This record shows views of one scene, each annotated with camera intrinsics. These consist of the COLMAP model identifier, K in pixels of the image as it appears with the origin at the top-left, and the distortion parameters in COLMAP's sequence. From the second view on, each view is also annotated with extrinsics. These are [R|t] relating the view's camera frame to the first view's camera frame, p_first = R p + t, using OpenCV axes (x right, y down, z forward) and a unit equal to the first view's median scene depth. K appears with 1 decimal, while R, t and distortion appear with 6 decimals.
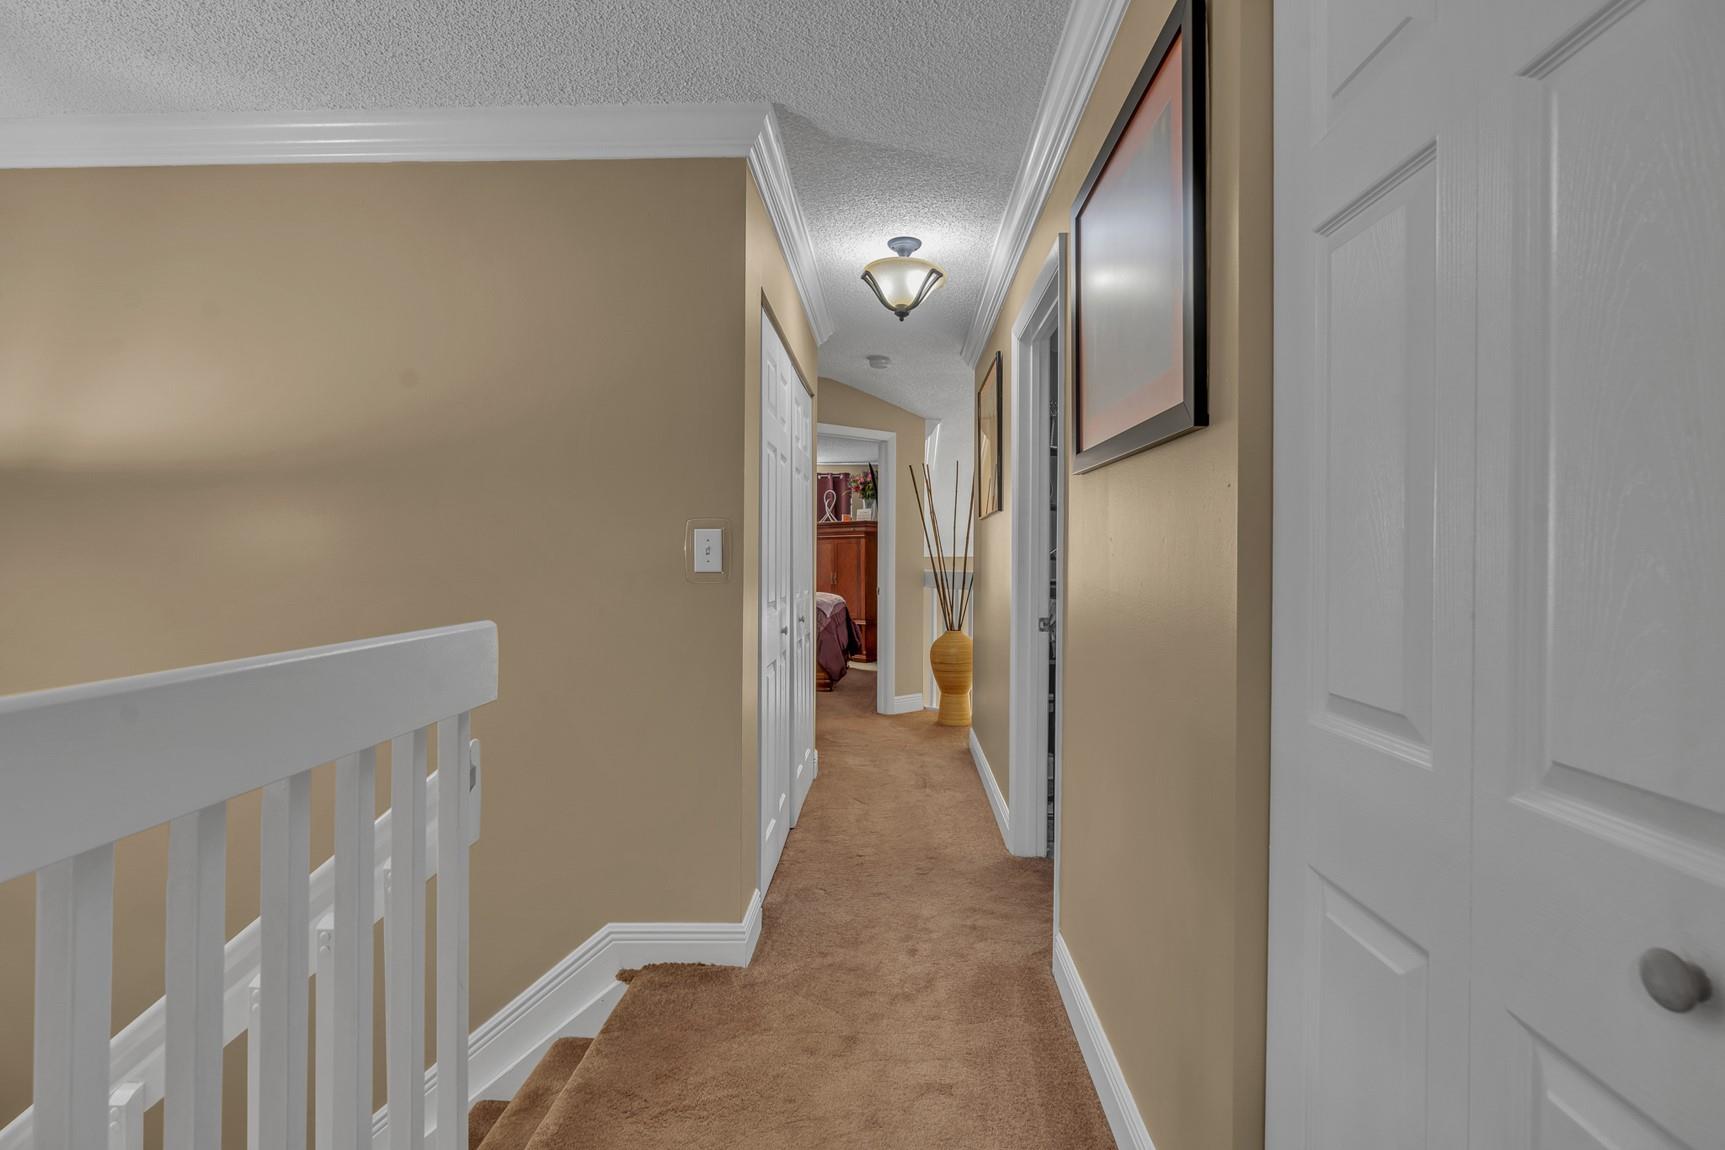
lens RADIAL K [[777.2, 0, 865.4], [0, 777.2, 571.1], [0, 0, 1]] dist [-0.003433, -0.000602]
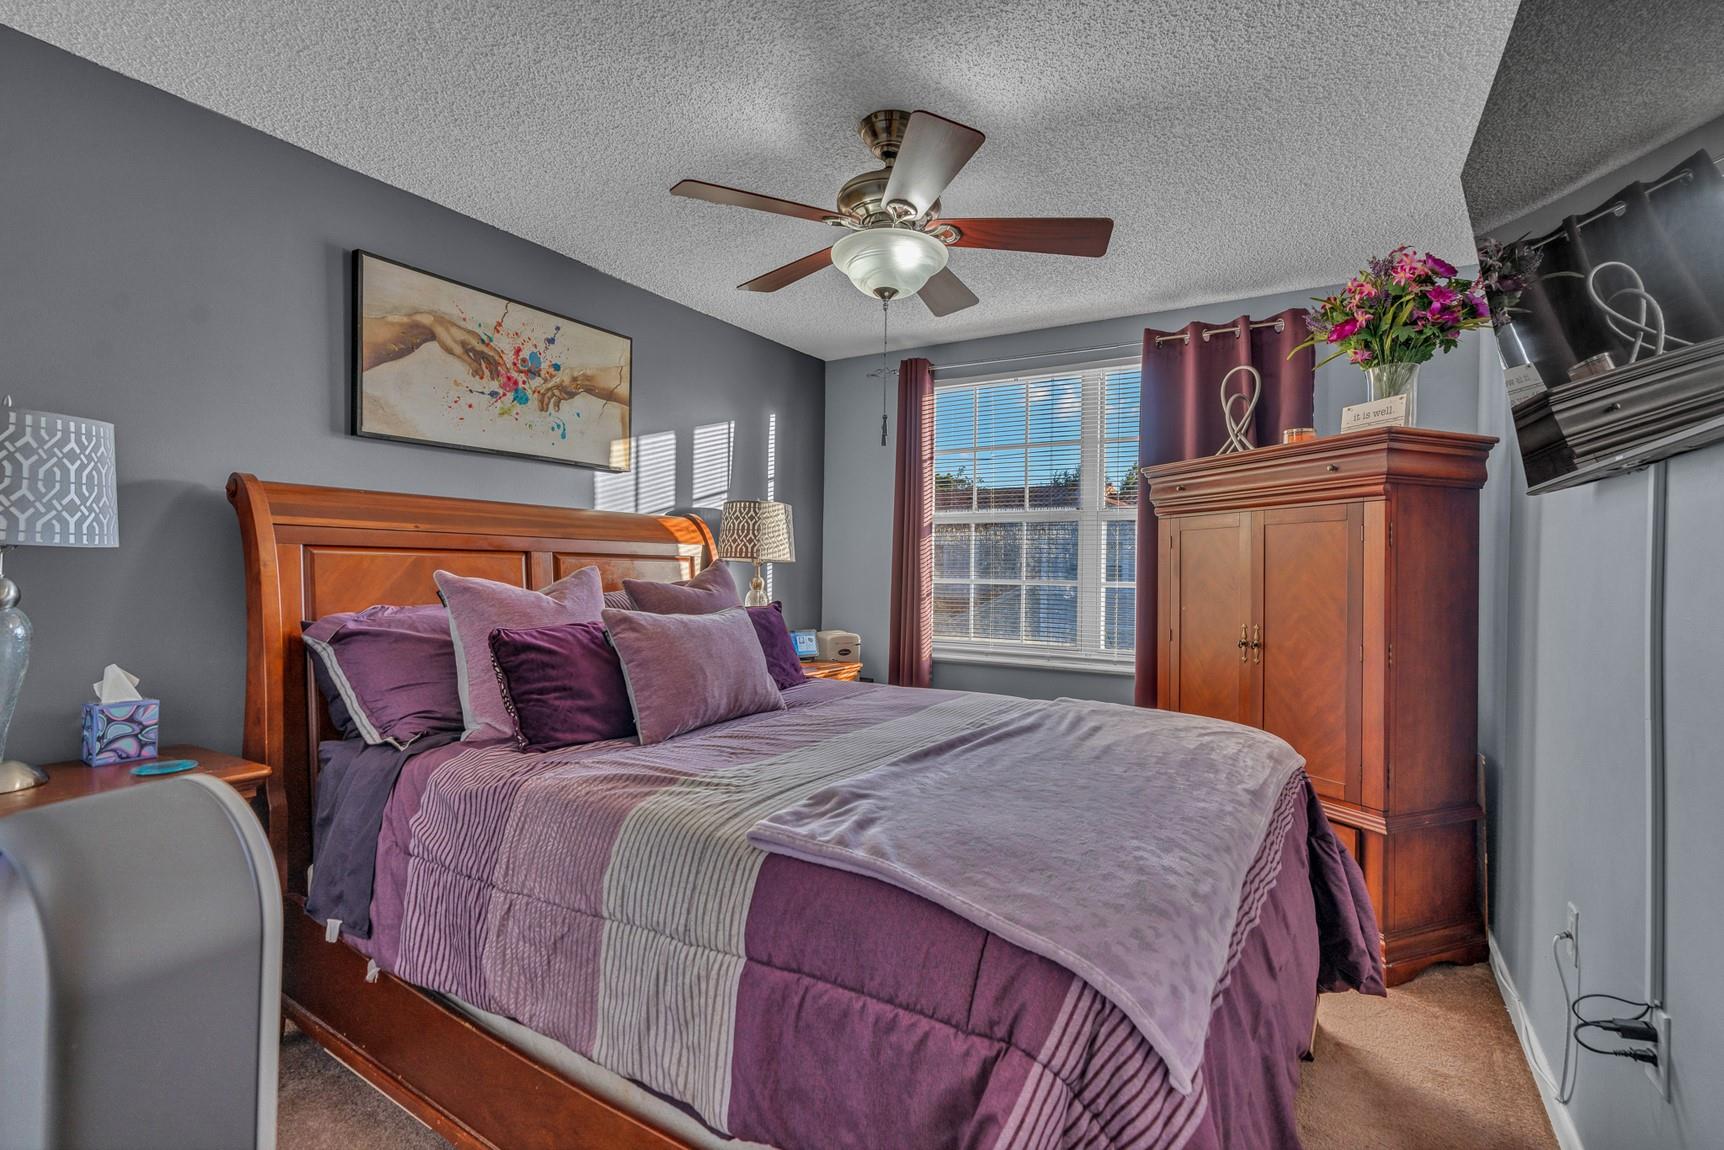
lens RADIAL K [[750.3, 0, 858.4], [0, 750.3, 555.3], [0, 0, 1]] dist [-0.000657, 0.000108]
pose [[0.864391, 0.004843, -0.502797, -0.026404], [-0.023857, 0.999222, -0.031390, -0.011695], [0.502254, 0.039129, 0.863834, 0.690000]]
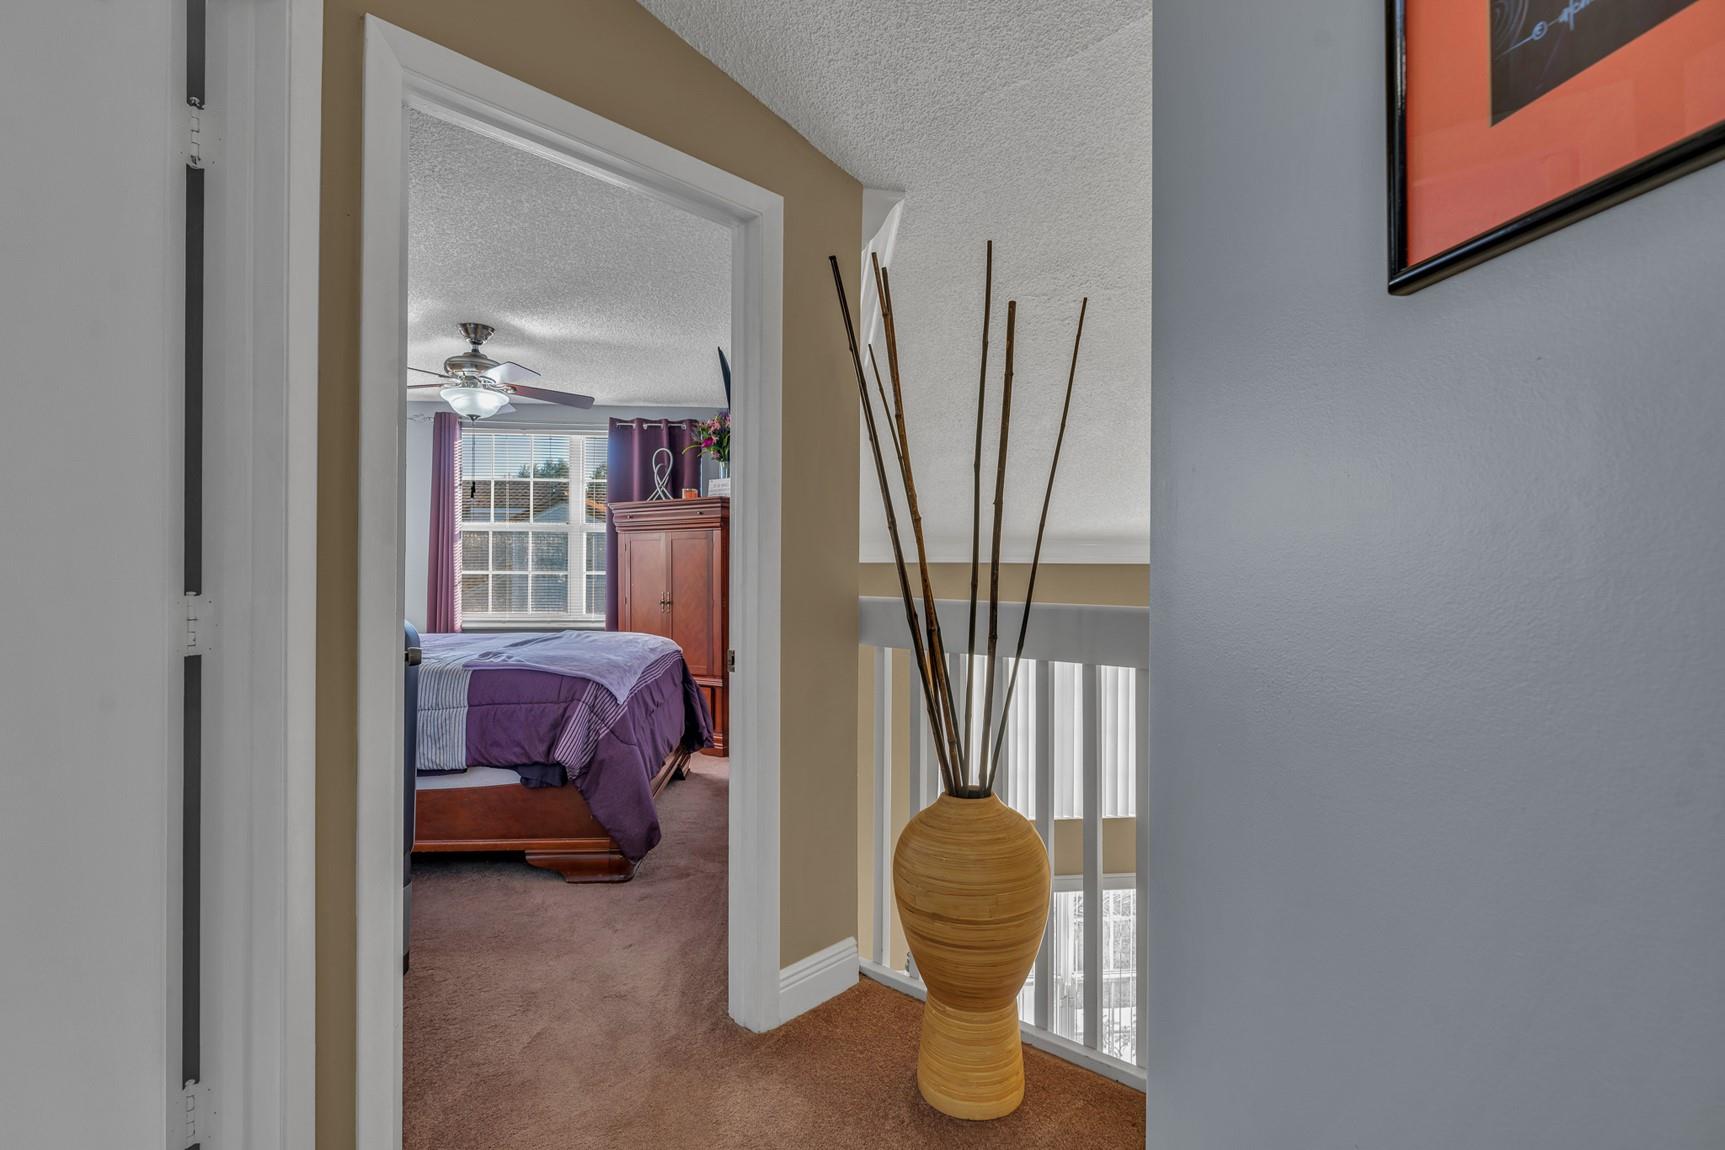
lens RADIAL K [[777.2, 0, 865.4], [0, 777.2, 571.1], [0, 0, 1]] dist [-0.003433, -0.000602]
pose [[0.988227, 0.004035, 0.152940, 0.015830], [-0.002360, 0.999935, -0.011130, -0.007011], [-0.152975, 0.010638, 0.988173, 0.436597]]
